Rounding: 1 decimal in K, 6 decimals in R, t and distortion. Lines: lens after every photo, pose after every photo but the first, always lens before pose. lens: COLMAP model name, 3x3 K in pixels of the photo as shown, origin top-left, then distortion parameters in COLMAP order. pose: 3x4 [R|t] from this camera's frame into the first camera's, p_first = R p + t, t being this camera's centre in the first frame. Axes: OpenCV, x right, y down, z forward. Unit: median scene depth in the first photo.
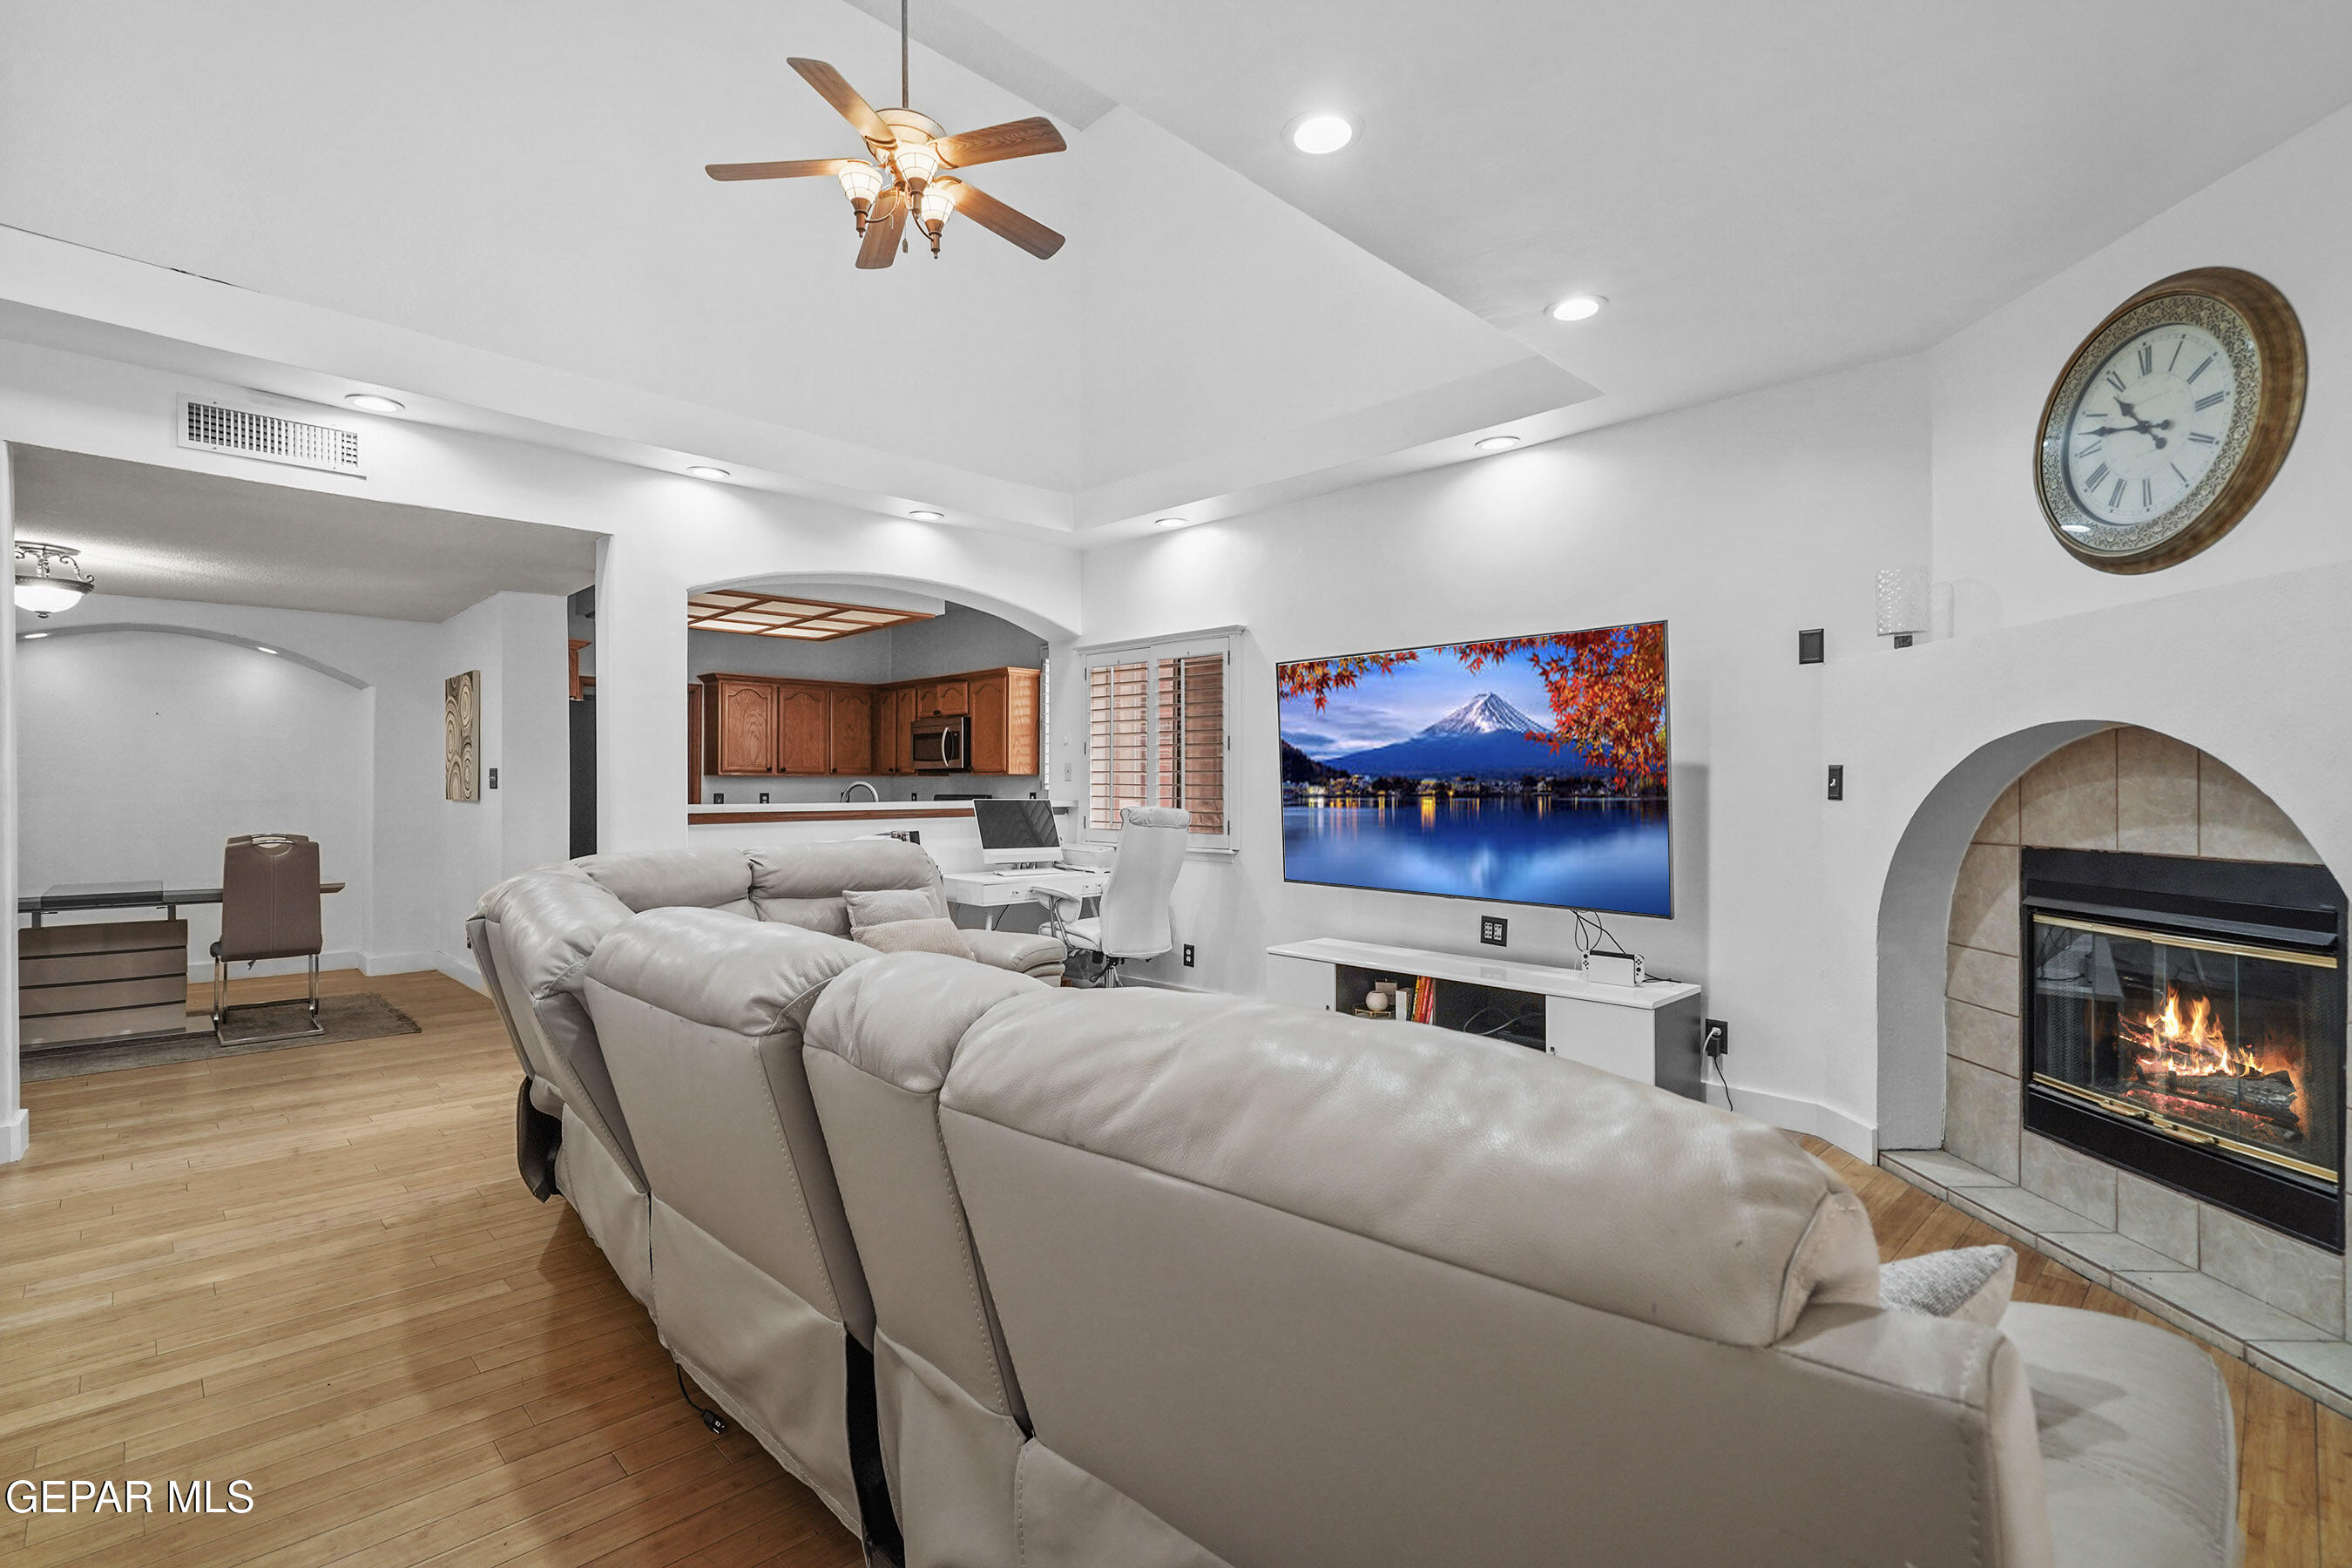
lens RADIAL K [[1103.5, 0, 1173.4], [0, 1103.5, 782.6], [0, 0, 1]] dist [-0.004998, -0.000480]
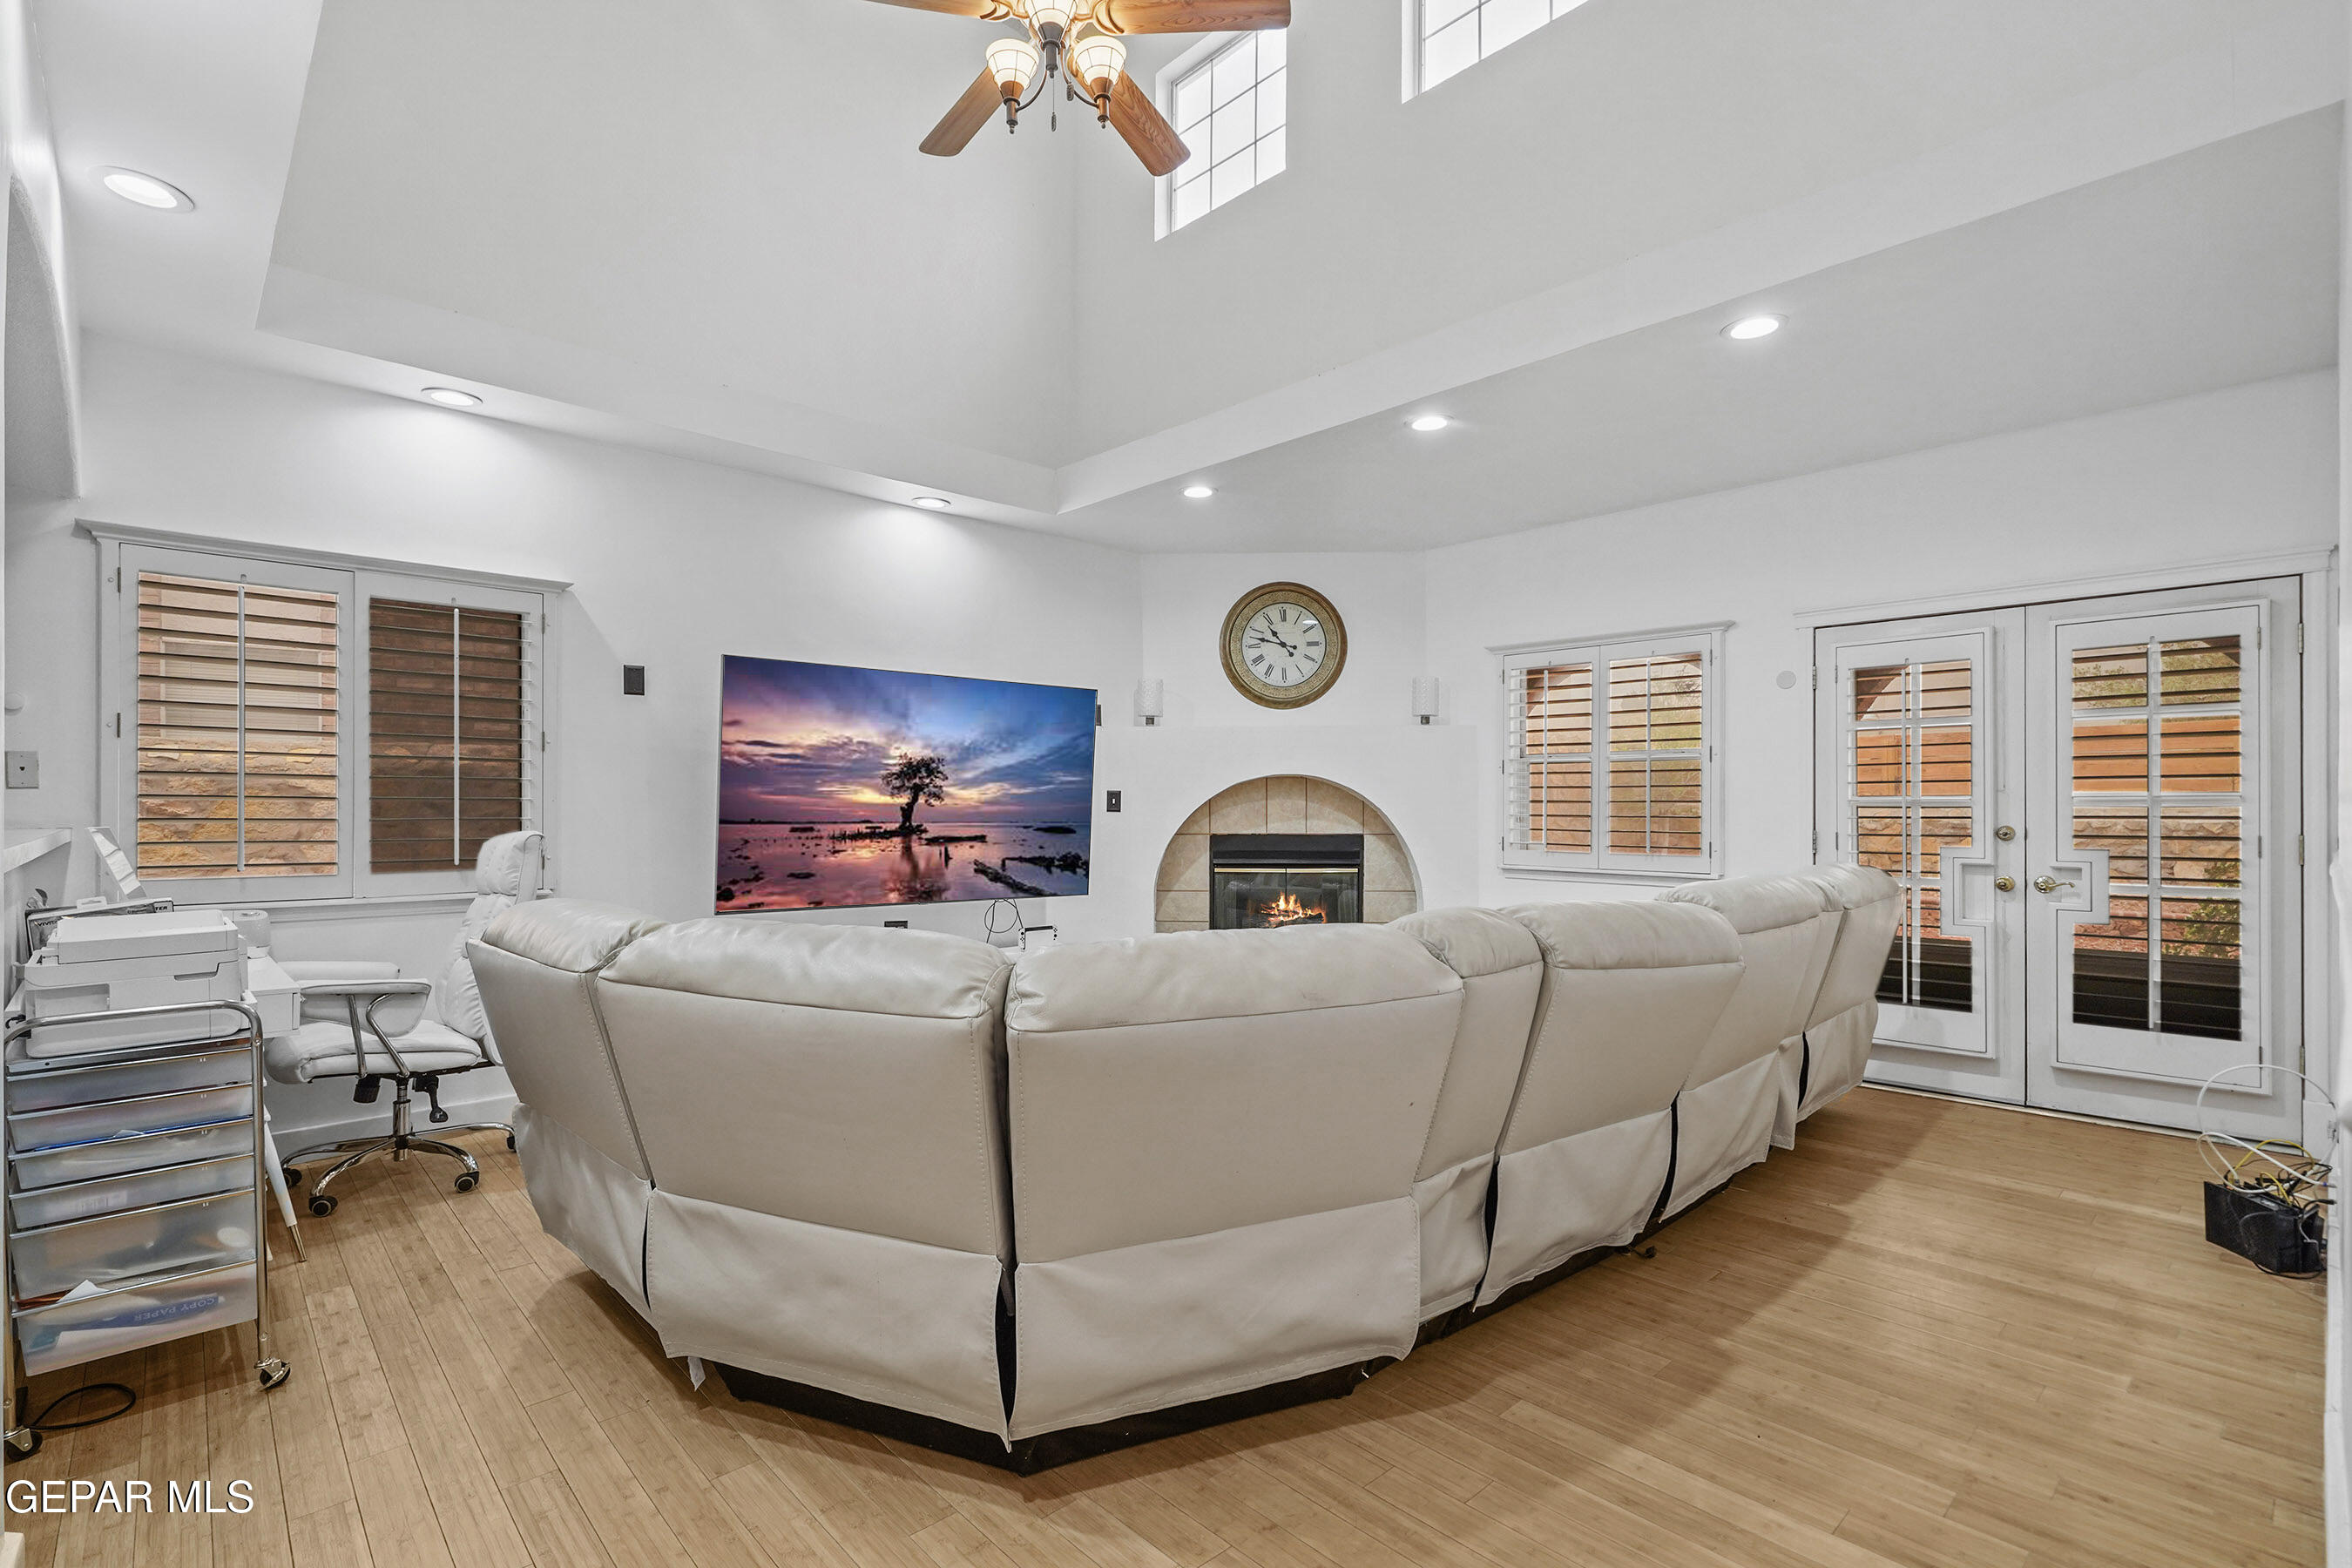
lens RADIAL K [[1103.5, 0, 1164.5], [0, 1103.5, 797.4], [0, 0, 1]] dist [-0.004998, -0.000480]
pose [[0.015419, 0.004644, 0.999870, -1.412235], [-0.009187, 0.999948, -0.004502, 0.002735], [-0.999839, -0.009116, 0.015461, 1.227286]]
